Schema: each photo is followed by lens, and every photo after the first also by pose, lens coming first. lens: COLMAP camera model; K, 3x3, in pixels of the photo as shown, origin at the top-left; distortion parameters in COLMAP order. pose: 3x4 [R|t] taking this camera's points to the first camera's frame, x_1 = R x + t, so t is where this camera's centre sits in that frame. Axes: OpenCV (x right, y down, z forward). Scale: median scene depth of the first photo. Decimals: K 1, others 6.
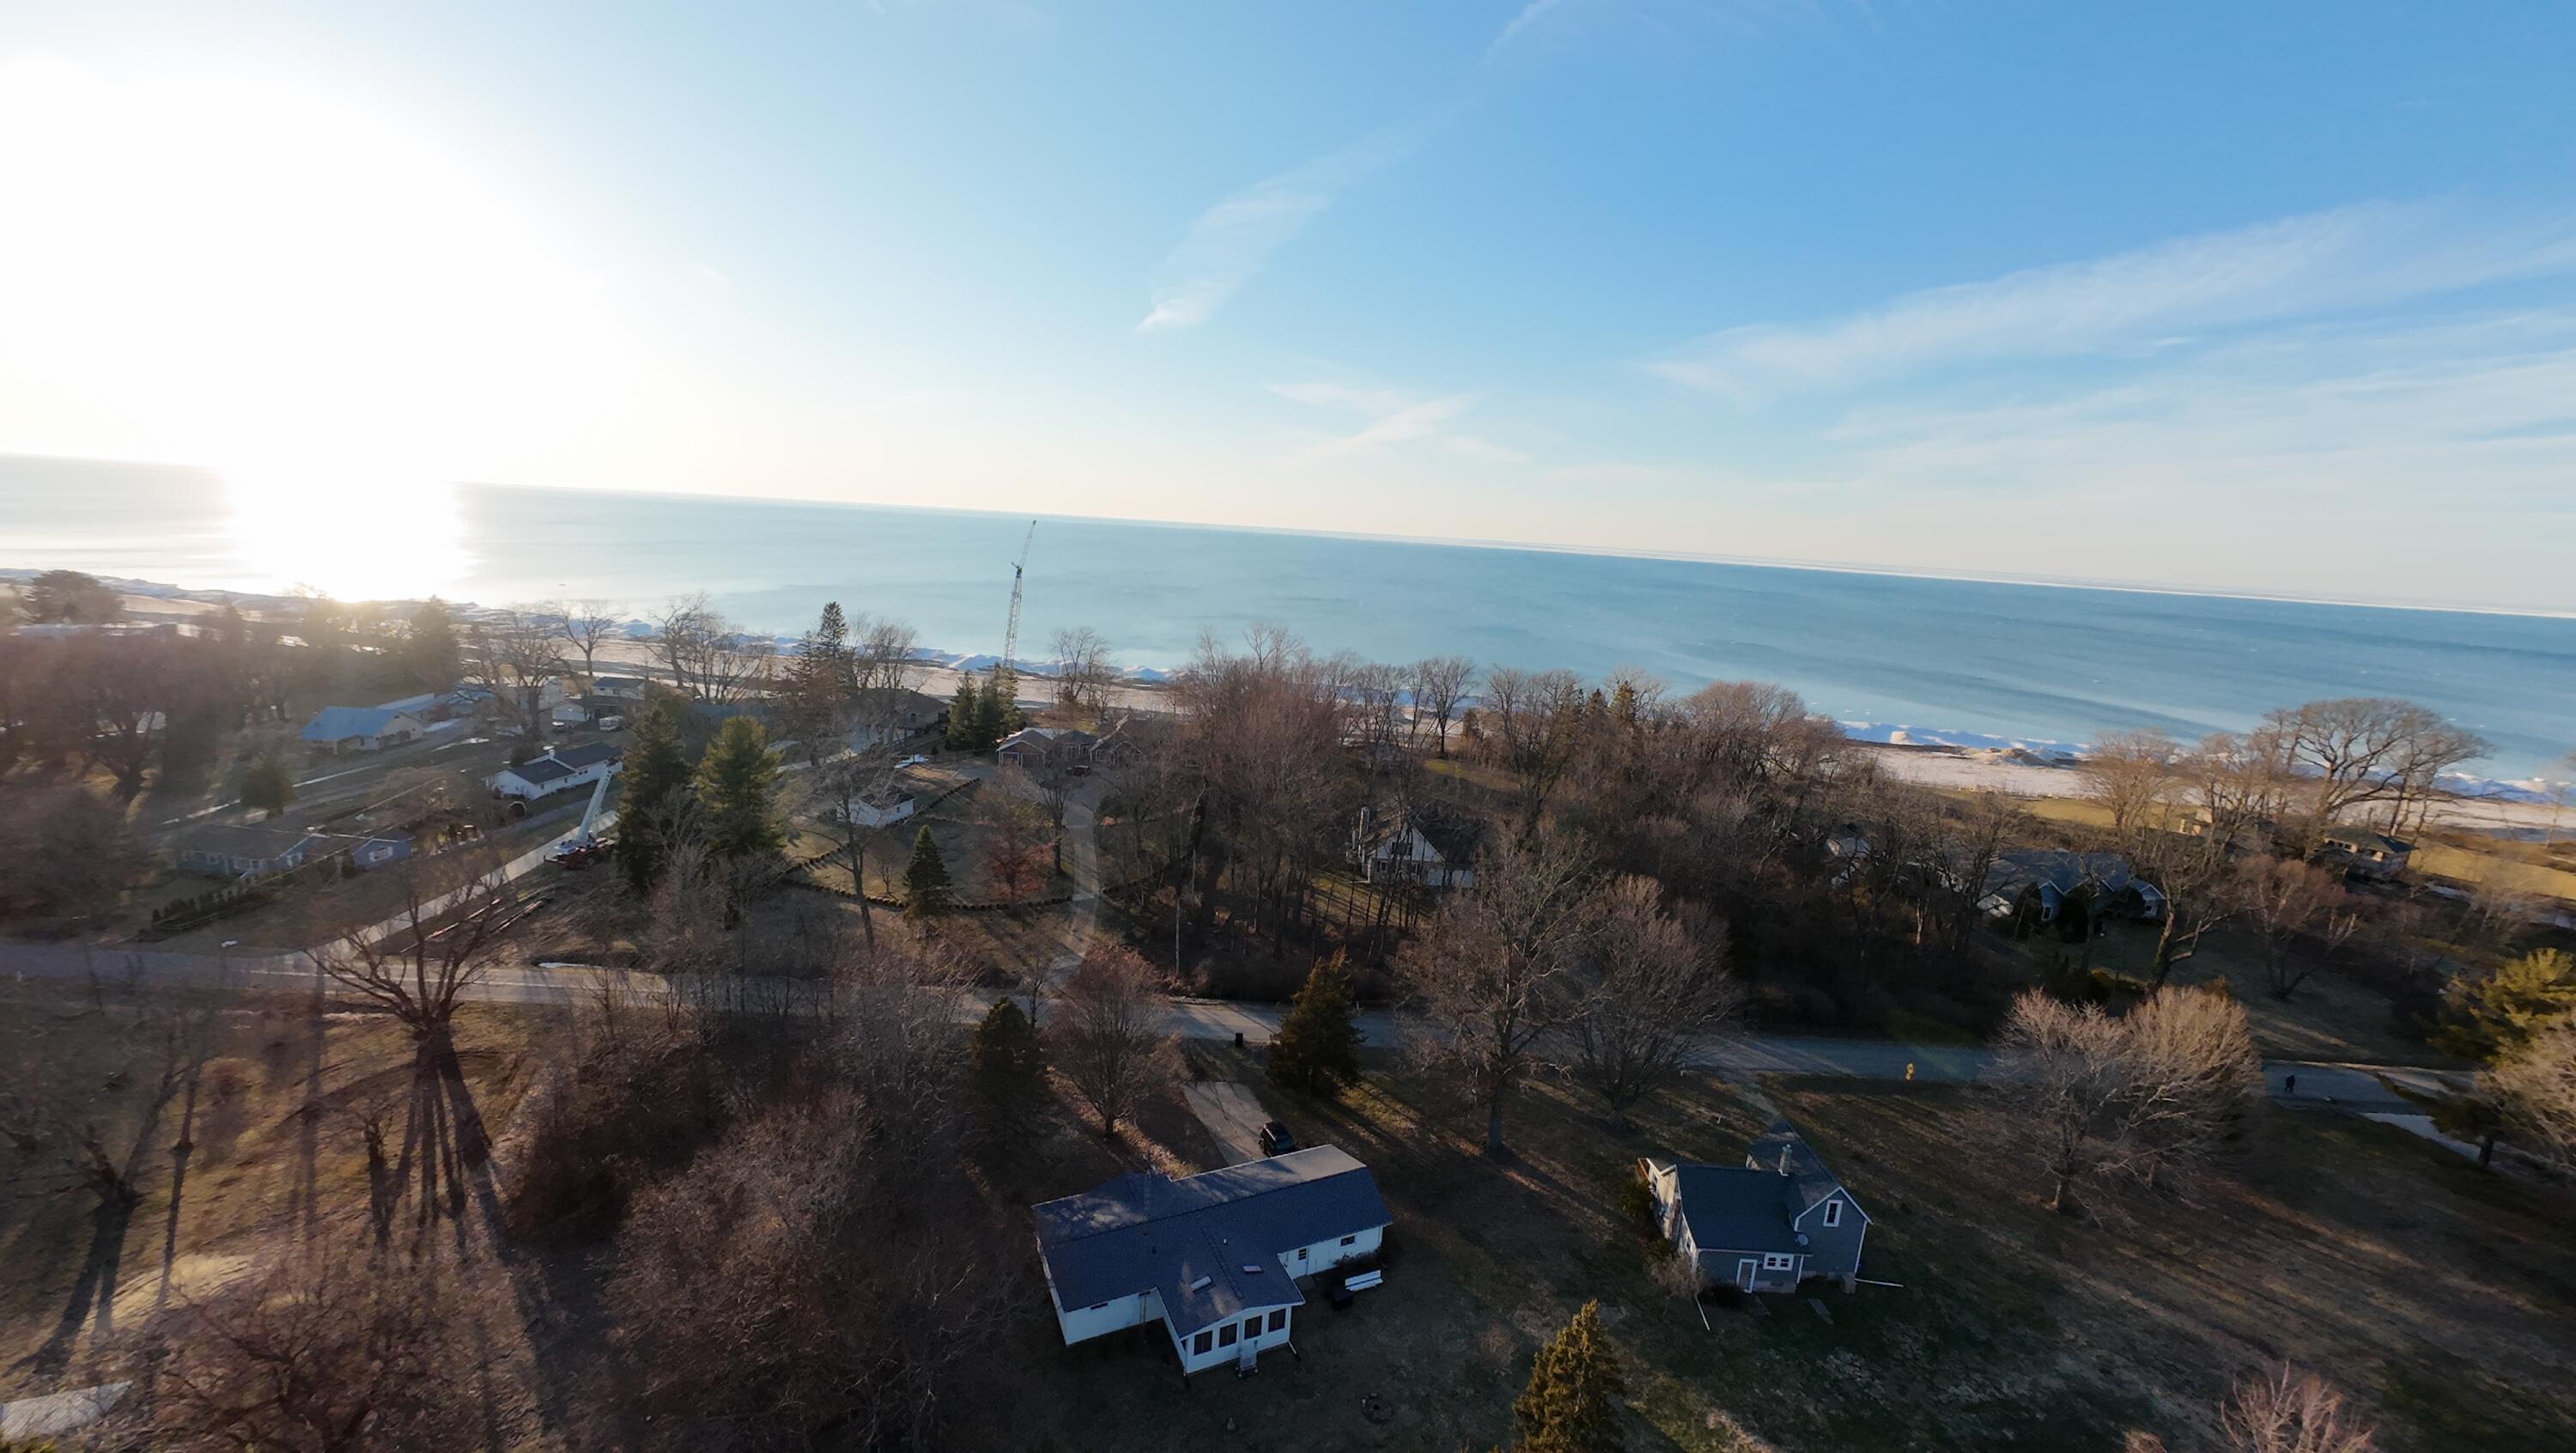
lens RADIAL K [[998.6, 0, 1282.8], [0, 998.6, 720.6], [0, 0, 1]] dist [-0.000434, 0.000059]
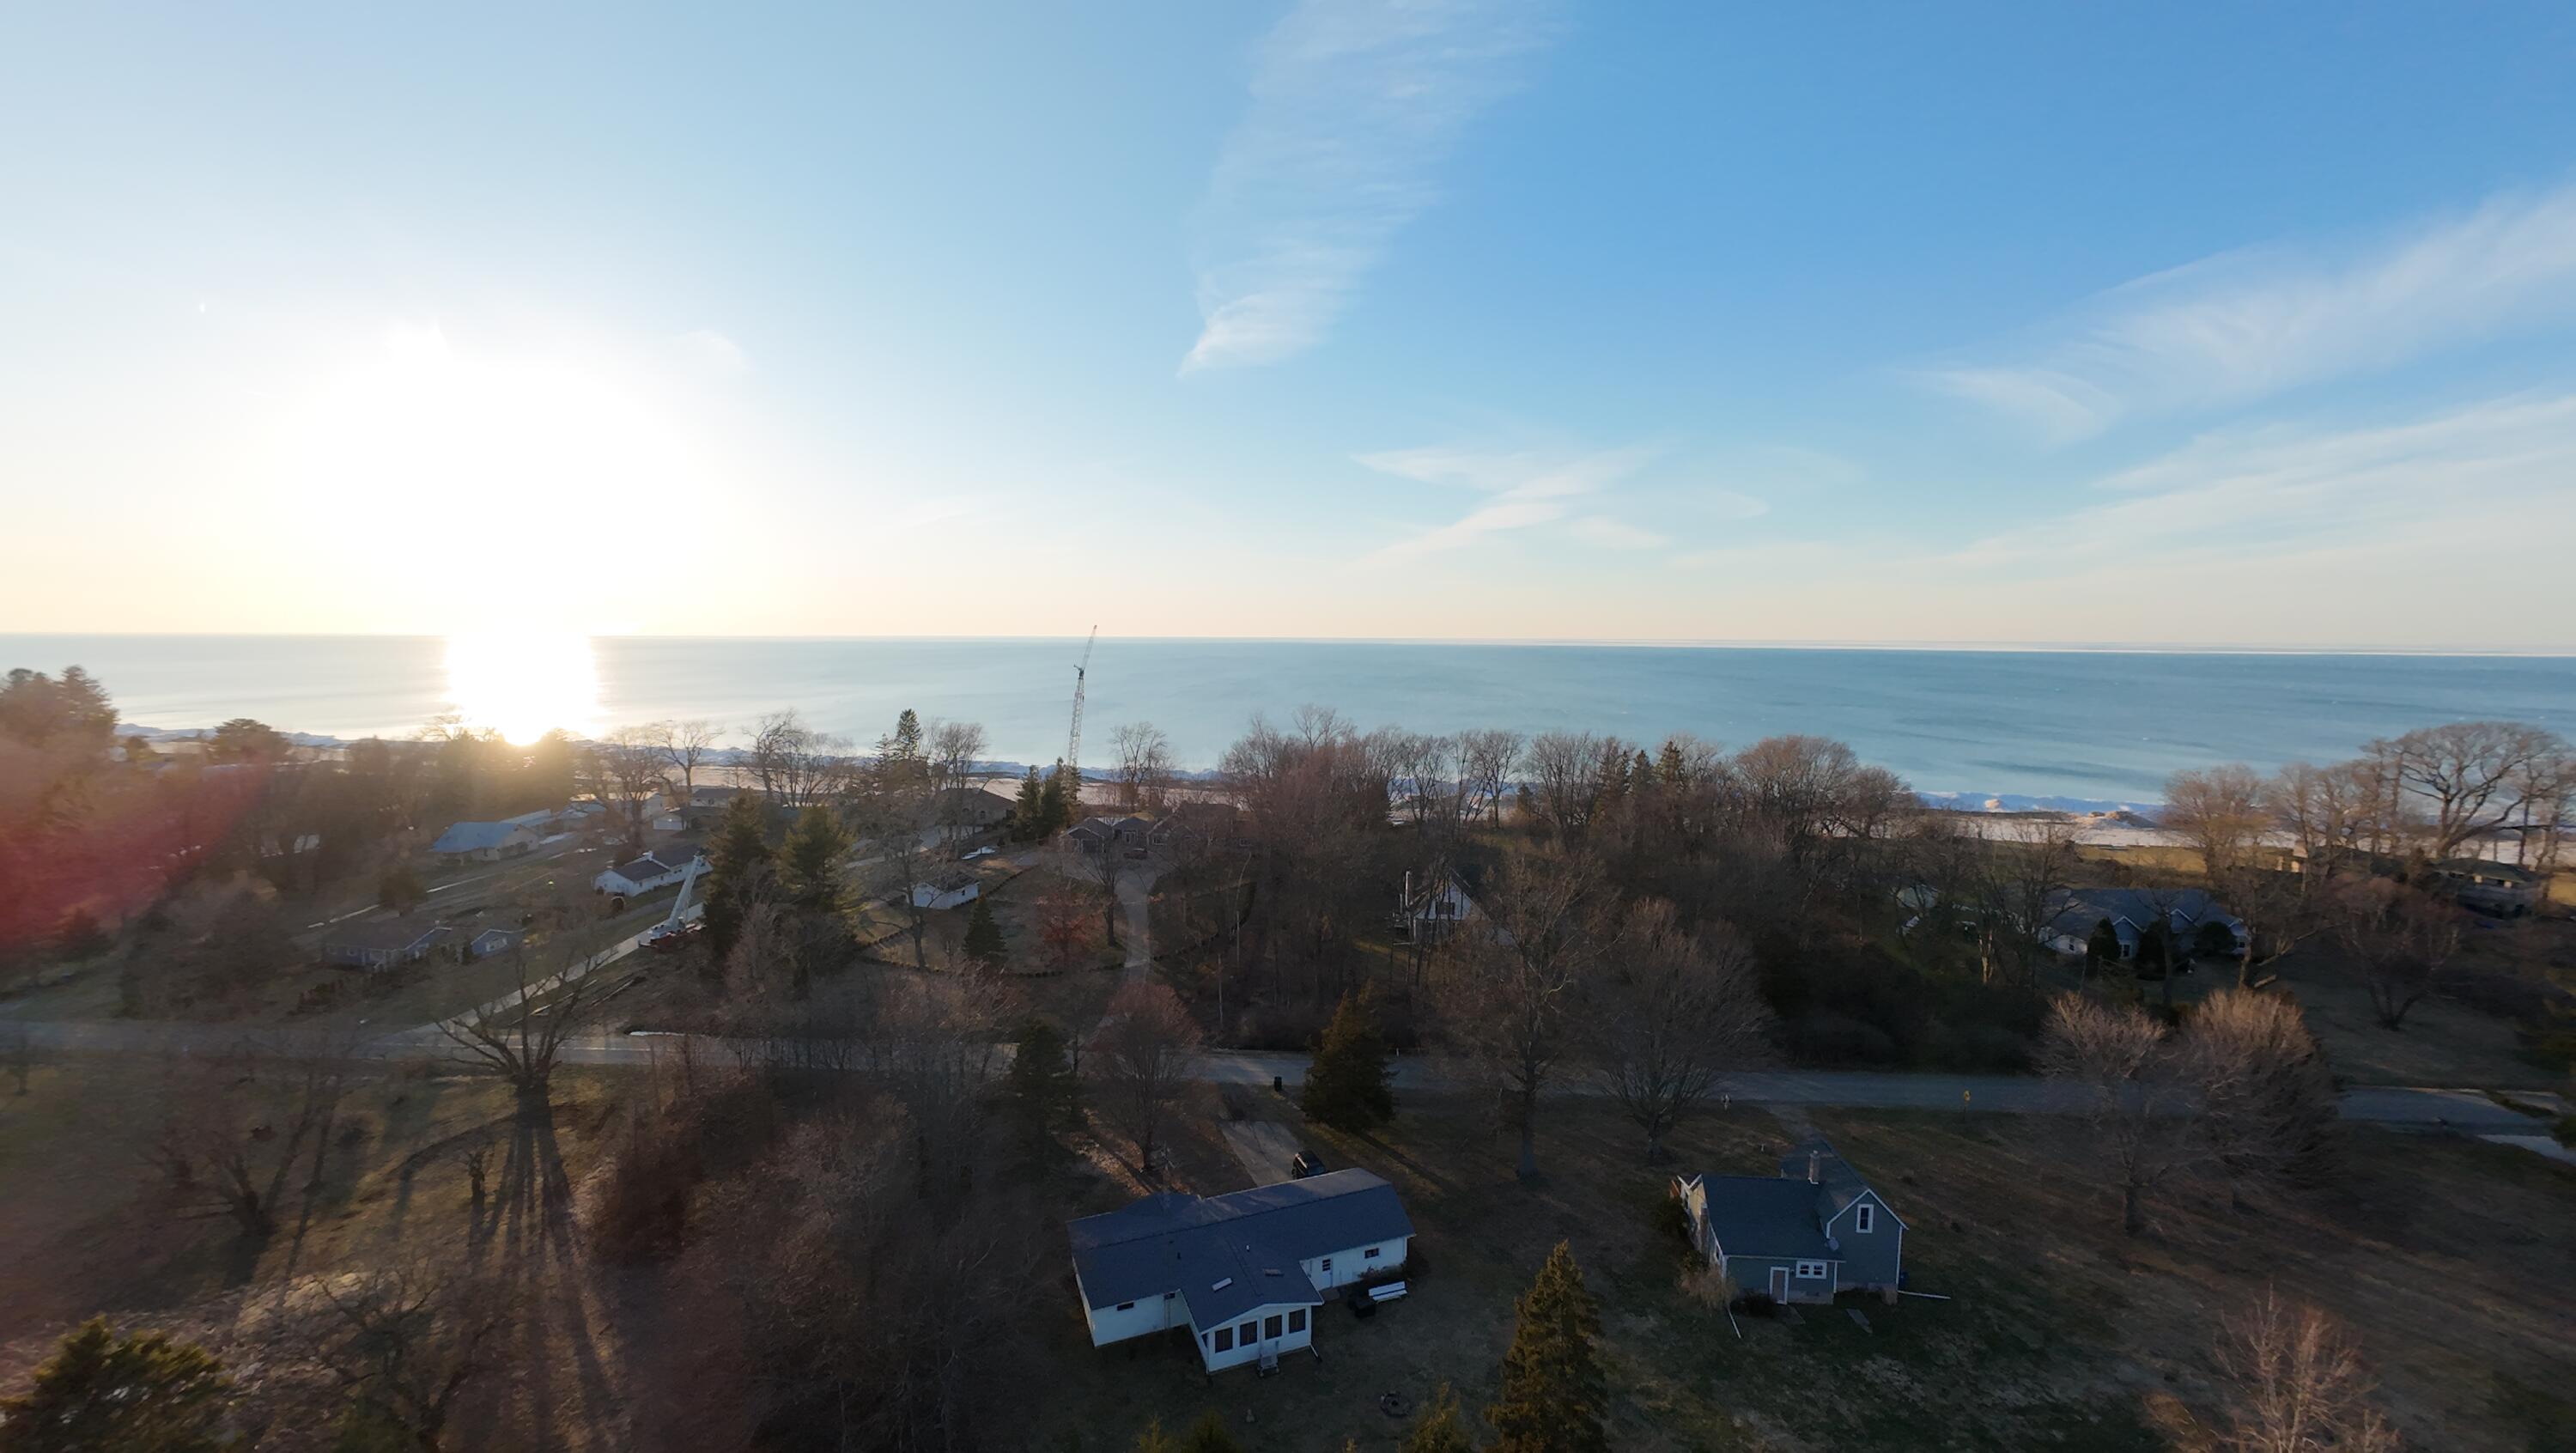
lens RADIAL K [[998.6, 0, 1282.8], [0, 998.6, 720.6], [0, 0, 1]] dist [-0.000434, 0.000059]
pose [[0.996249, -0.049187, -0.071193, 0.056810], [0.041094, 0.992973, -0.110975, 0.071132], [0.076151, 0.107634, 0.991270, -0.055341]]
